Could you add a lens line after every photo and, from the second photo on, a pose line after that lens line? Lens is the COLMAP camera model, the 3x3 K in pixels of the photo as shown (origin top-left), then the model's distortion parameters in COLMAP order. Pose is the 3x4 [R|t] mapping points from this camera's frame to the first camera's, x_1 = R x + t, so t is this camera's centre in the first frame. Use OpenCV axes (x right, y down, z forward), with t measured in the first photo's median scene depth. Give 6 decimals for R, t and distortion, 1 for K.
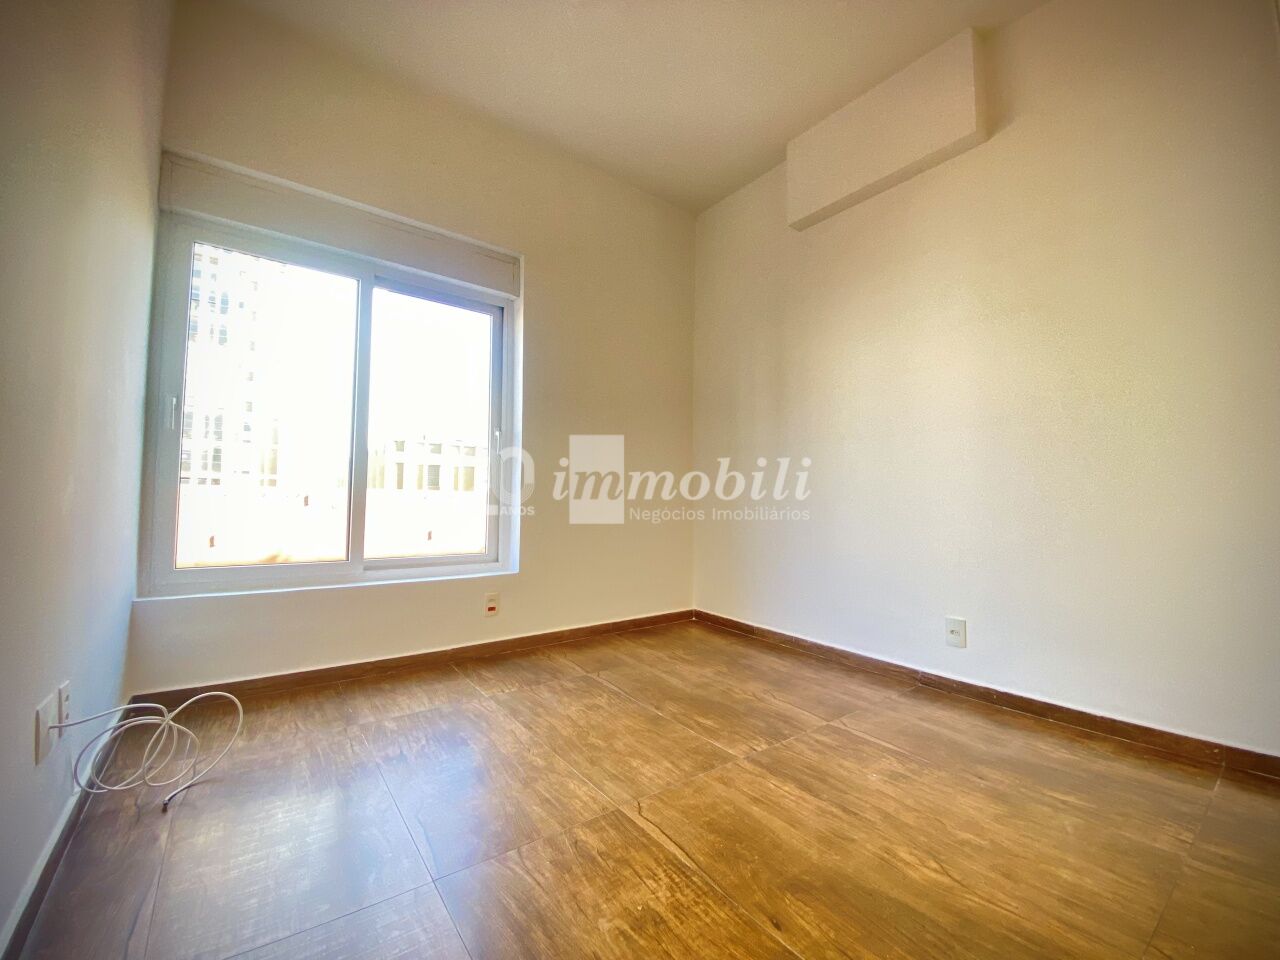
lens RADIAL K [[522.4, 0, 636.6], [0, 522.4, 477.3], [0, 0, 1]] dist [0.009497, -0.015514]
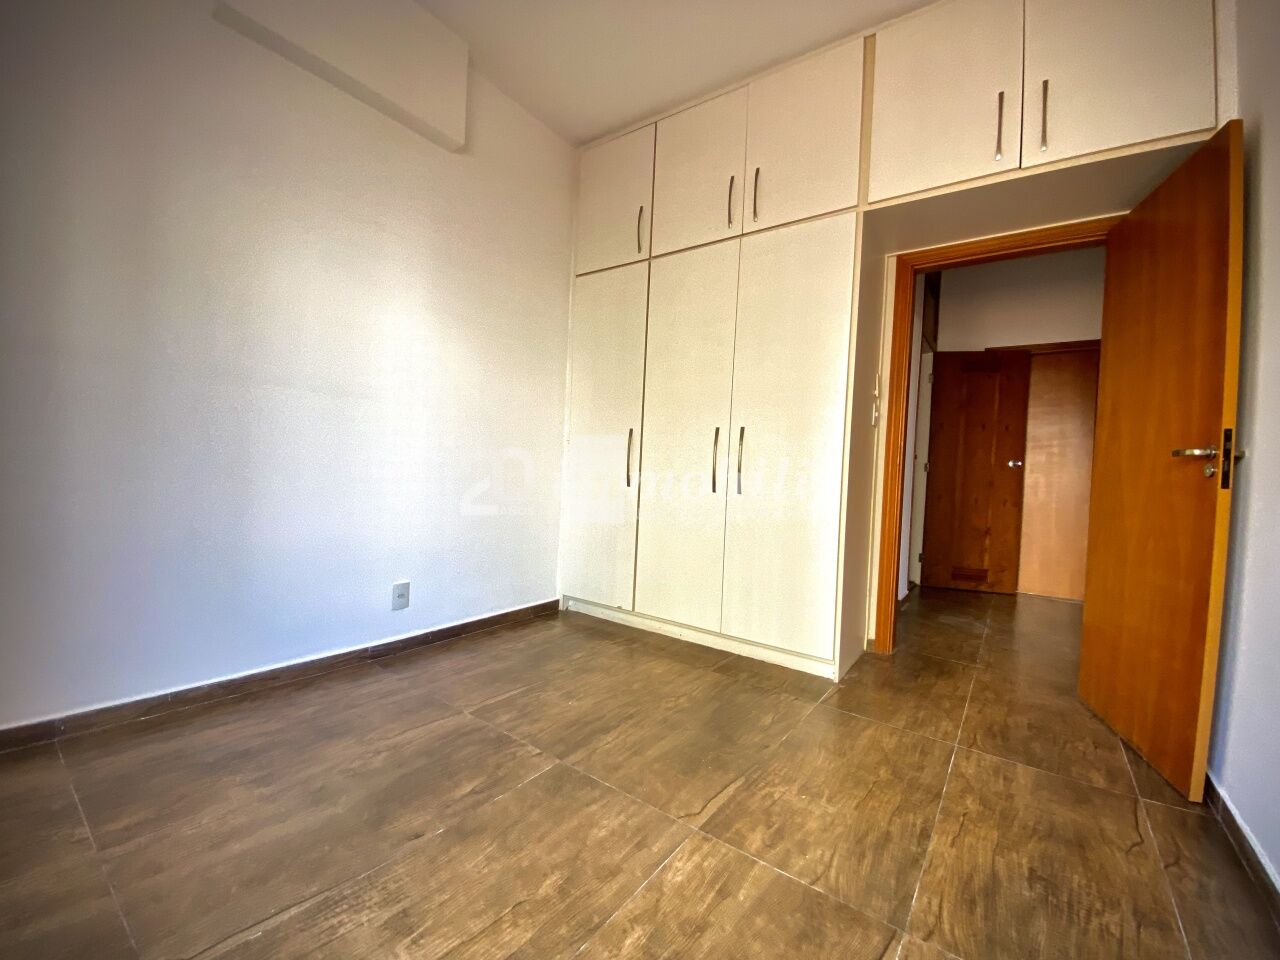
lens RADIAL K [[522.4, 0, 636.6], [0, 522.4, 477.3], [0, 0, 1]] dist [0.009497, -0.015514]
pose [[-0.287355, -0.044960, 0.956768, -0.706715], [-0.094210, 0.995381, 0.018479, -0.011060], [-0.953180, -0.084827, -0.290264, 1.146433]]
